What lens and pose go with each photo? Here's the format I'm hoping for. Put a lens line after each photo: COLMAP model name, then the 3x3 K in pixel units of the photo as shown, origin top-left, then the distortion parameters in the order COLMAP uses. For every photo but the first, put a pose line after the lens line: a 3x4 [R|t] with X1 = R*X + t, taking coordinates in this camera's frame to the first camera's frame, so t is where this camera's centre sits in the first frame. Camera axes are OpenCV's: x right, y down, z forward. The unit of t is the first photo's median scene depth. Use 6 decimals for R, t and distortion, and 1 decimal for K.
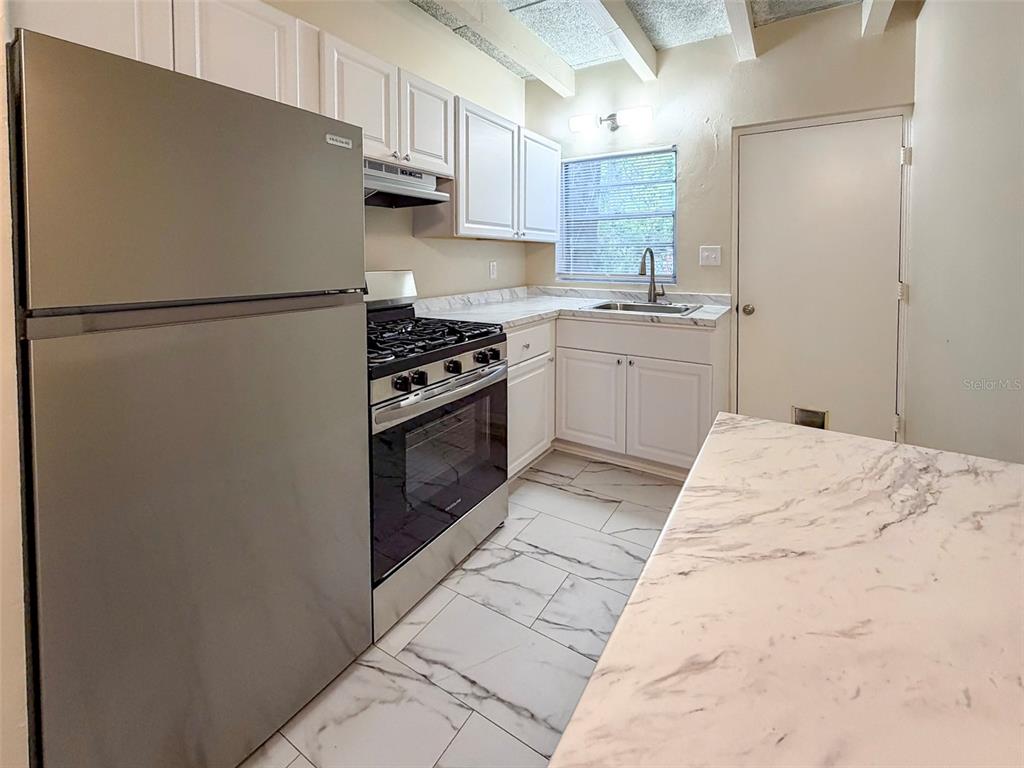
lens RADIAL K [[487.7, 0, 496.3], [0, 487.7, 280.7], [0, 0, 1]] dist [0.000522, -0.000611]
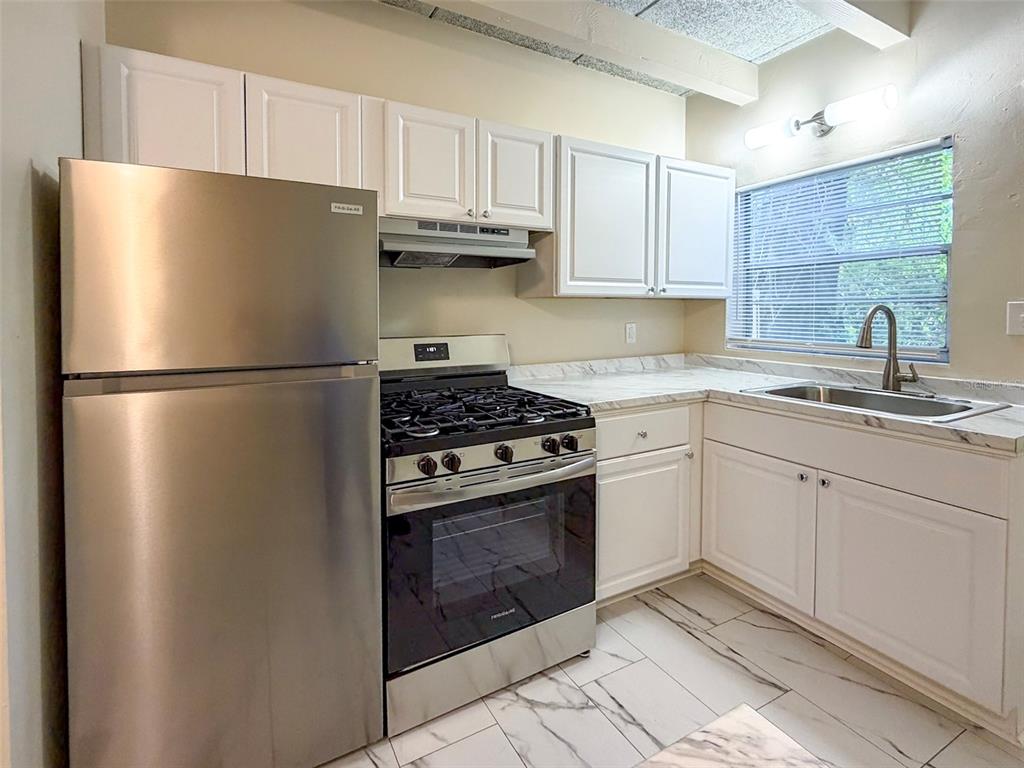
lens RADIAL K [[458.1, 0, 396.8], [0, 458.1, 330.6], [0, 0, 1]] dist [-0.000968, -0.000476]
pose [[0.822876, 0.016266, -0.567988, 0.153459], [-0.020222, 0.999795, -0.000664, -0.024467], [0.567860, 0.012032, 0.823037, 0.169250]]
